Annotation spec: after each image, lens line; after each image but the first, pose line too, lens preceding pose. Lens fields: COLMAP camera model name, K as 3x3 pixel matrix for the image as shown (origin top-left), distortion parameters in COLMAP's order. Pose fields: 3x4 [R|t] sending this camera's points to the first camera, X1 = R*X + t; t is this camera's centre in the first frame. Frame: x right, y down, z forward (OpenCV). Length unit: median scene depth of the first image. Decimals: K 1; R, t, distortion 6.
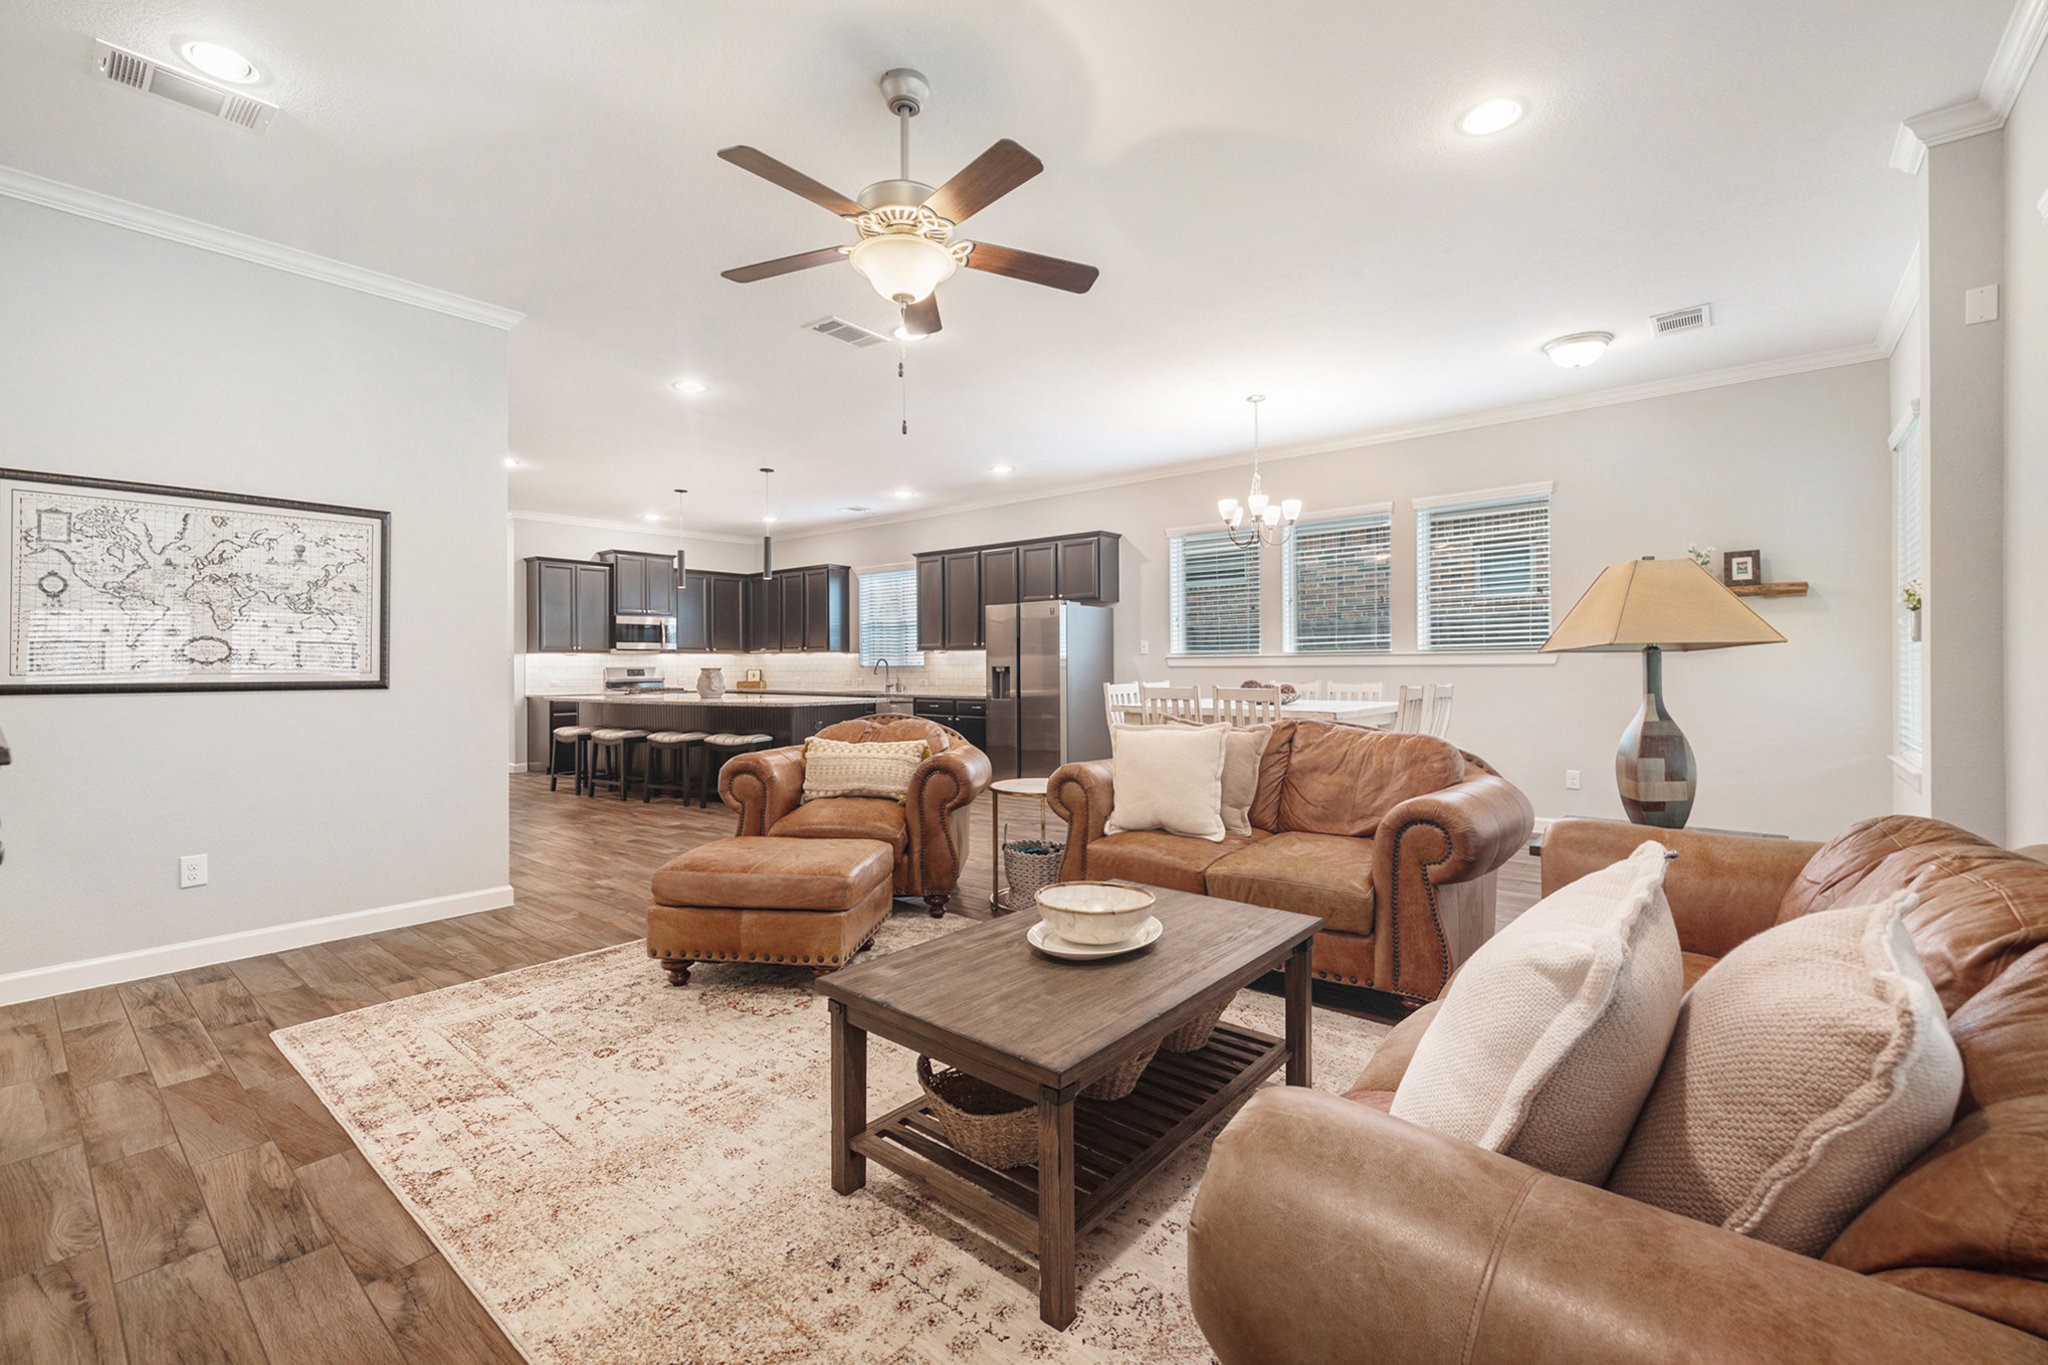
lens RADIAL K [[877.0, 0, 1030.3], [0, 877.0, 657.6], [0, 0, 1]] dist [0.000296, 0.000074]
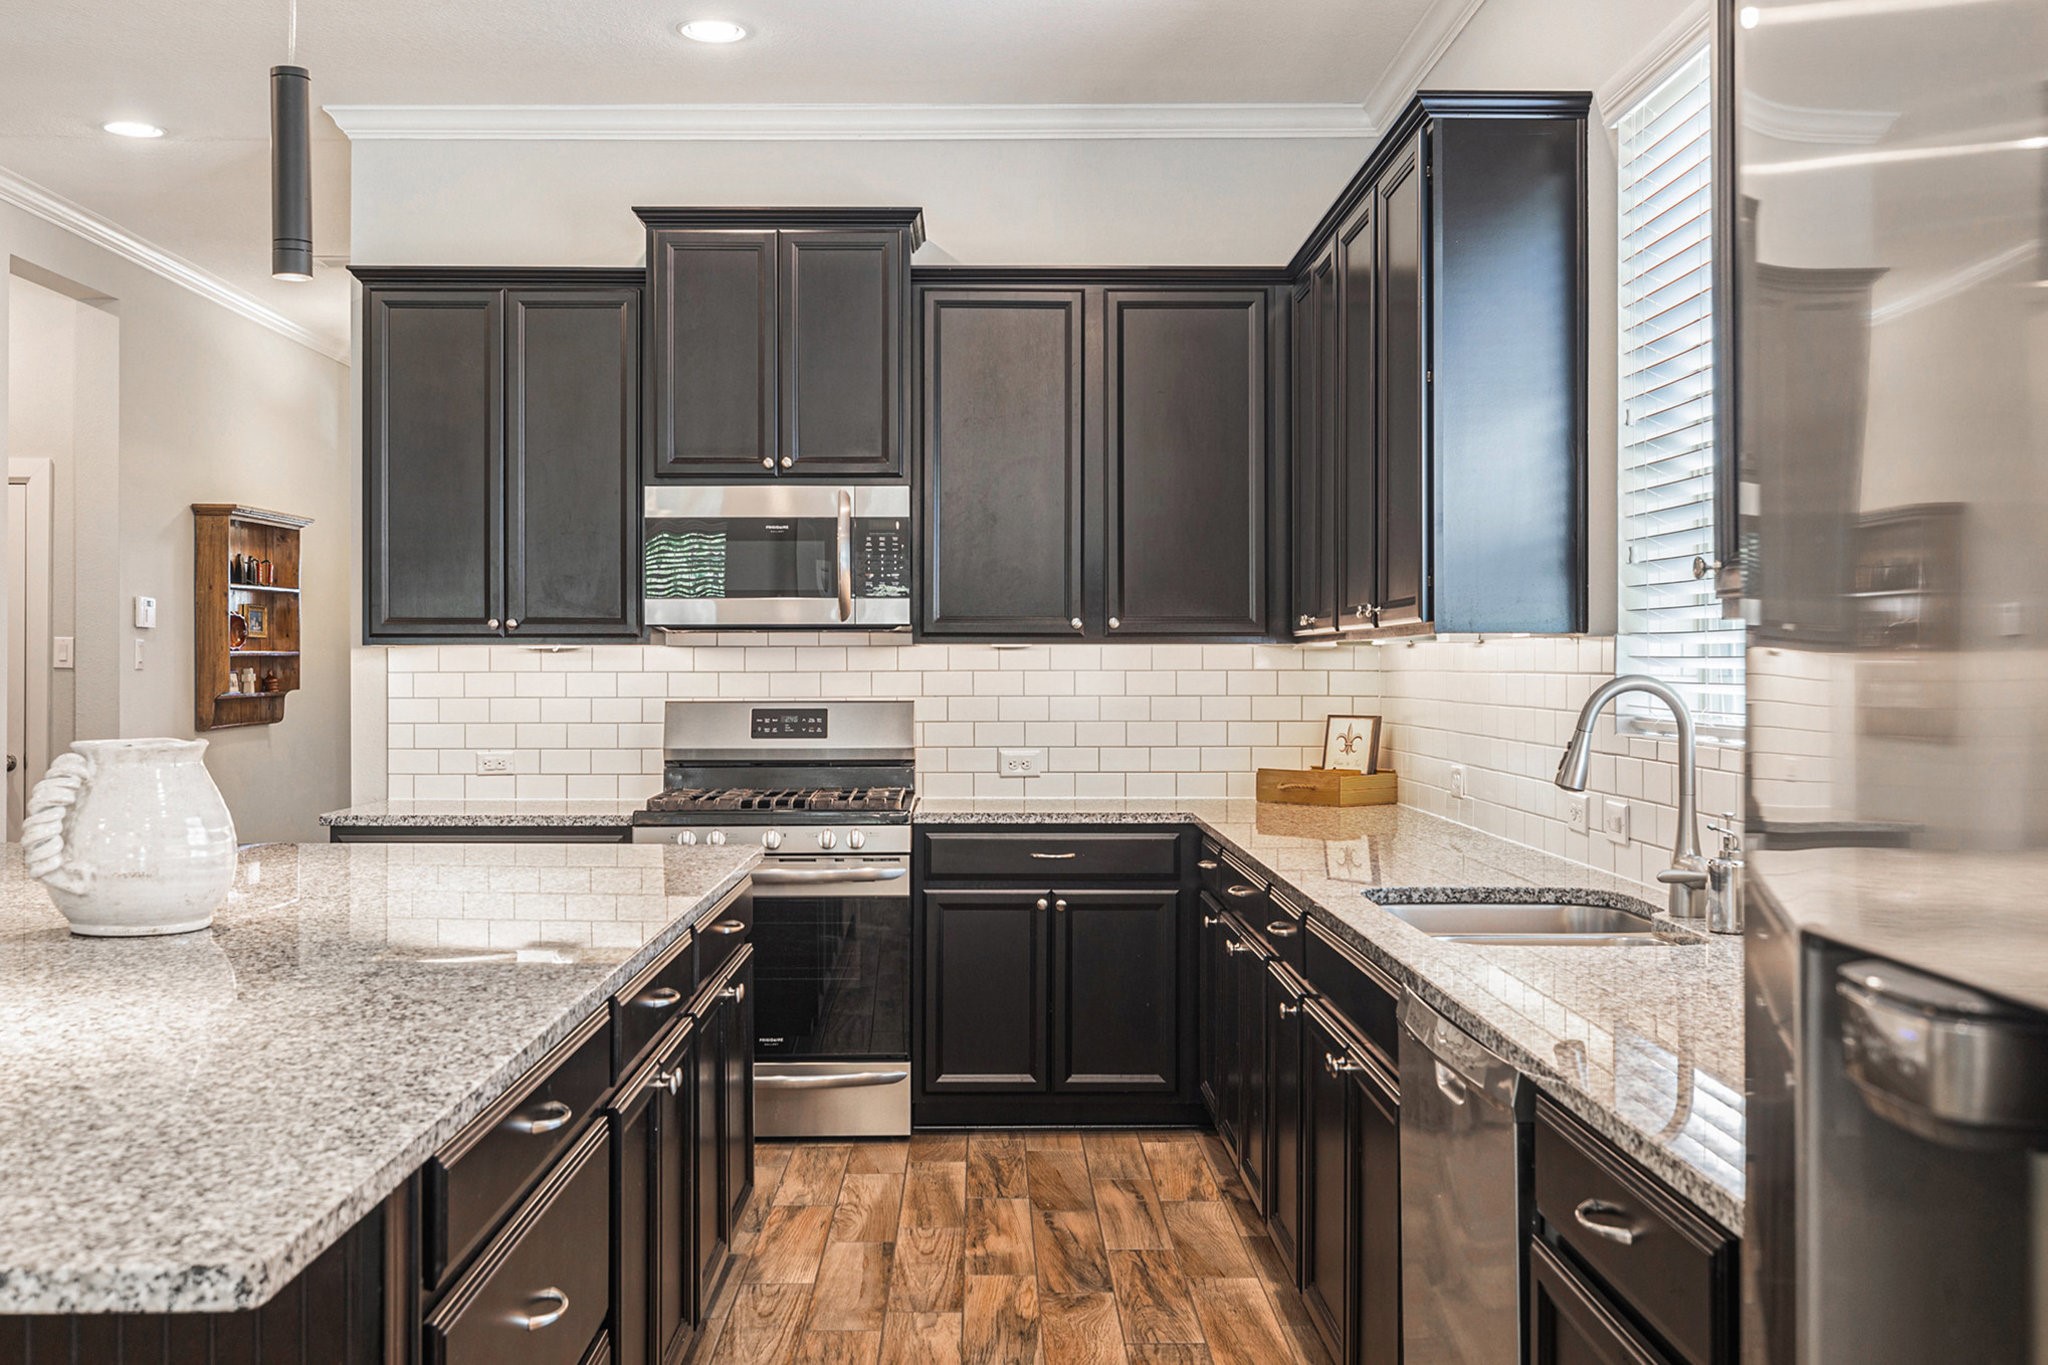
lens RADIAL K [[1996.7, 0, 1007.5], [0, 1996.7, 667.3], [0, 0, 1]] dist [-0.013429, 0.000000]
pose [[0.654125, 0.008297, -0.756341, -0.002950], [0.000018, 0.999940, 0.010985, -0.004447], [0.756387, -0.007199, 0.654085, 0.748559]]
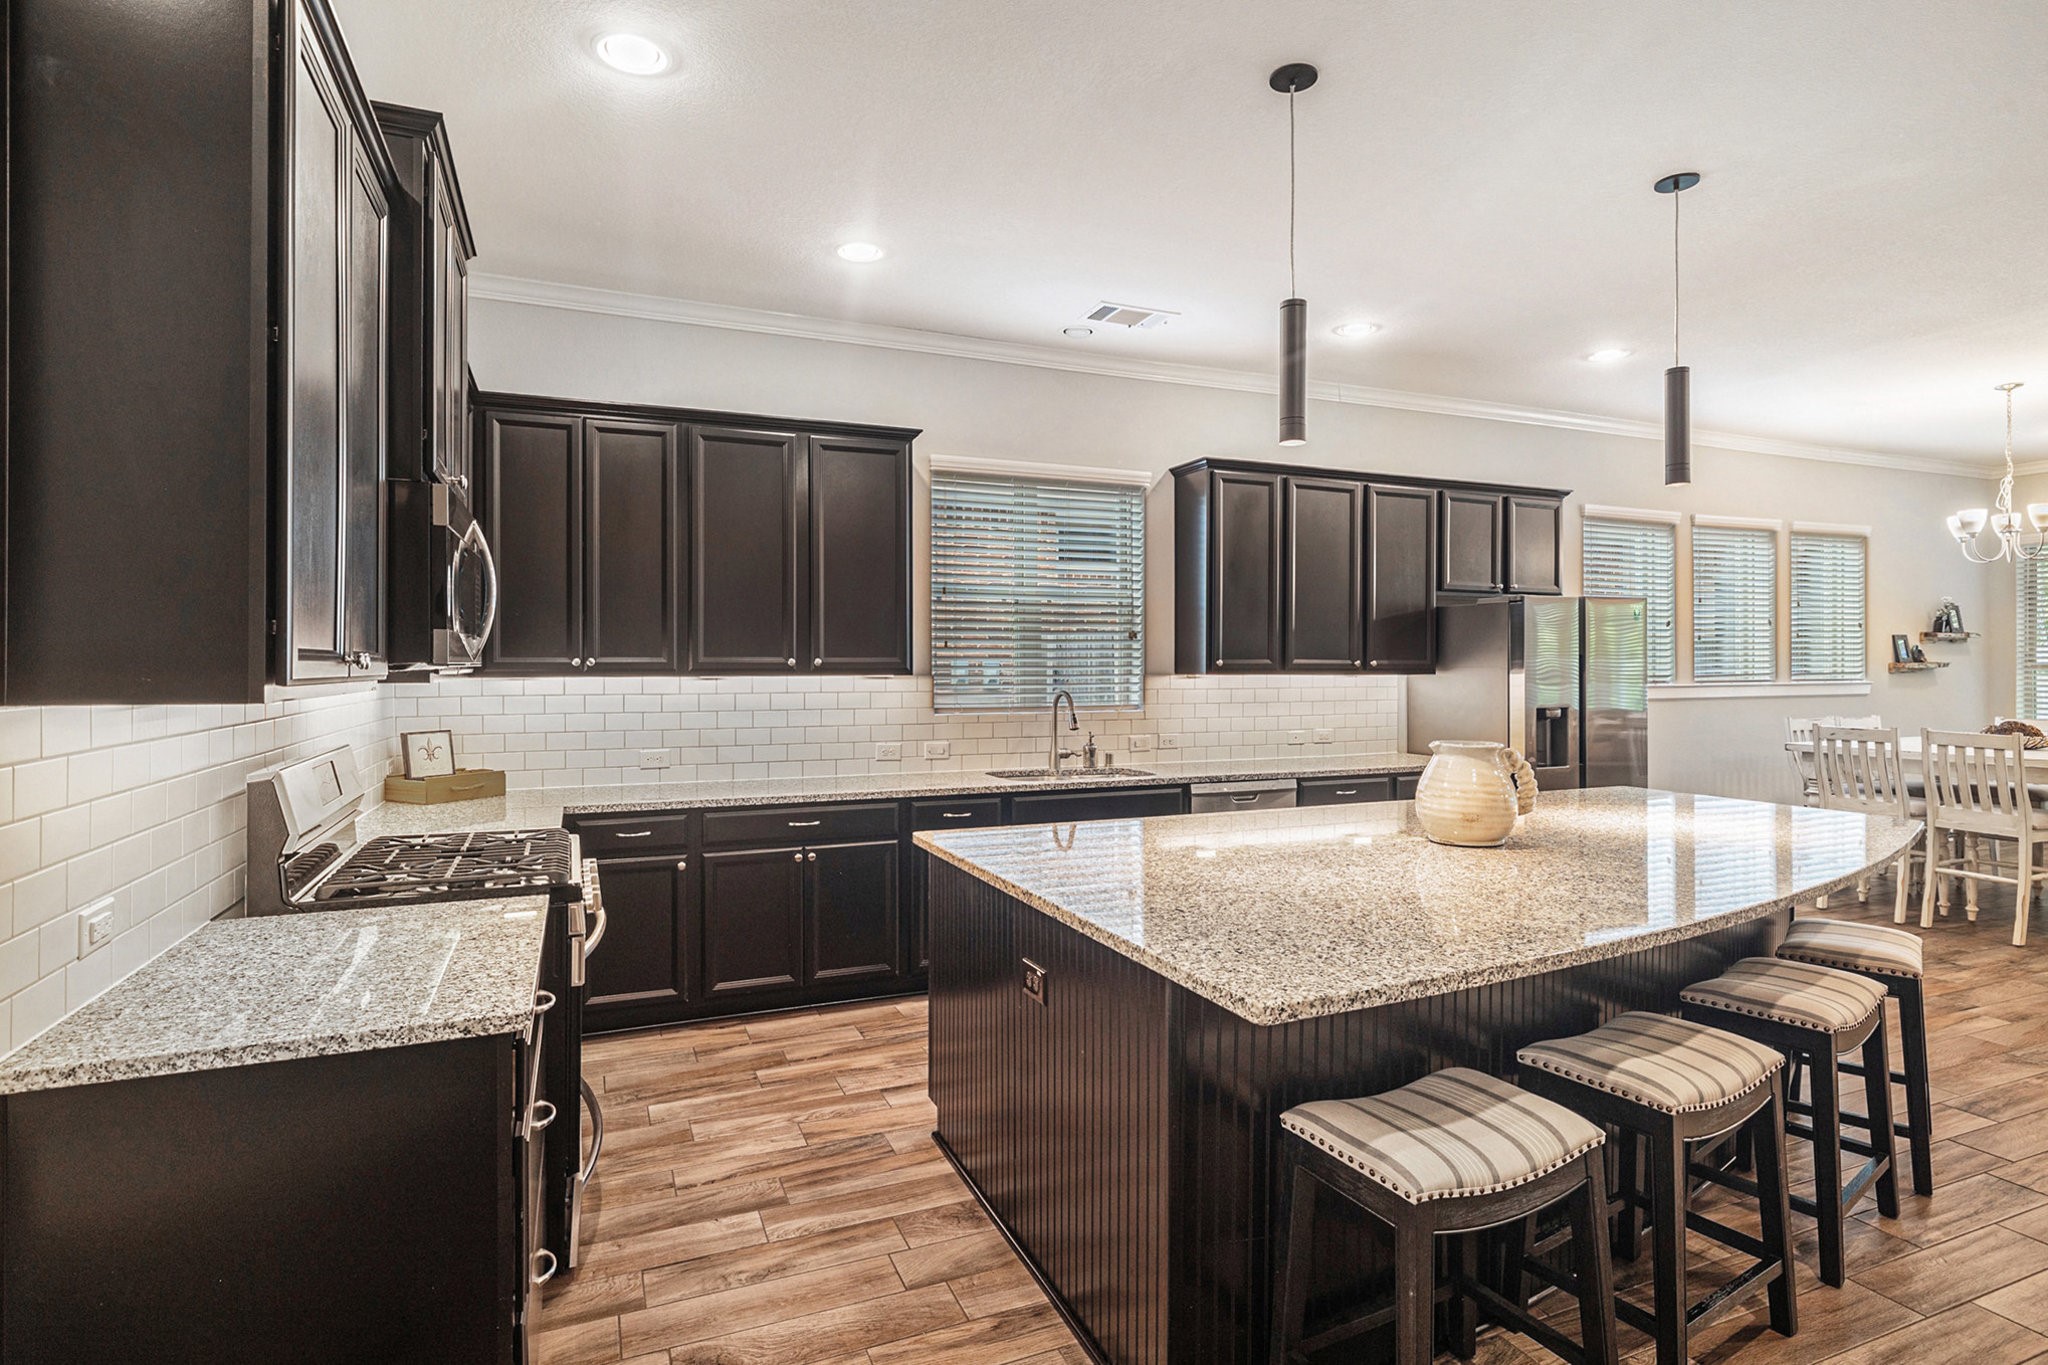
lens RADIAL K [[1052.9, 0, 1032.8], [0, 1052.9, 665.3], [0, 0, 1]] dist [-0.001465, 0.001933]
pose [[0.453823, 0.003306, 0.891086, -0.636863], [-0.010057, 0.999948, 0.001412, -0.012056], [-0.891035, -0.009602, 0.453833, 0.817612]]
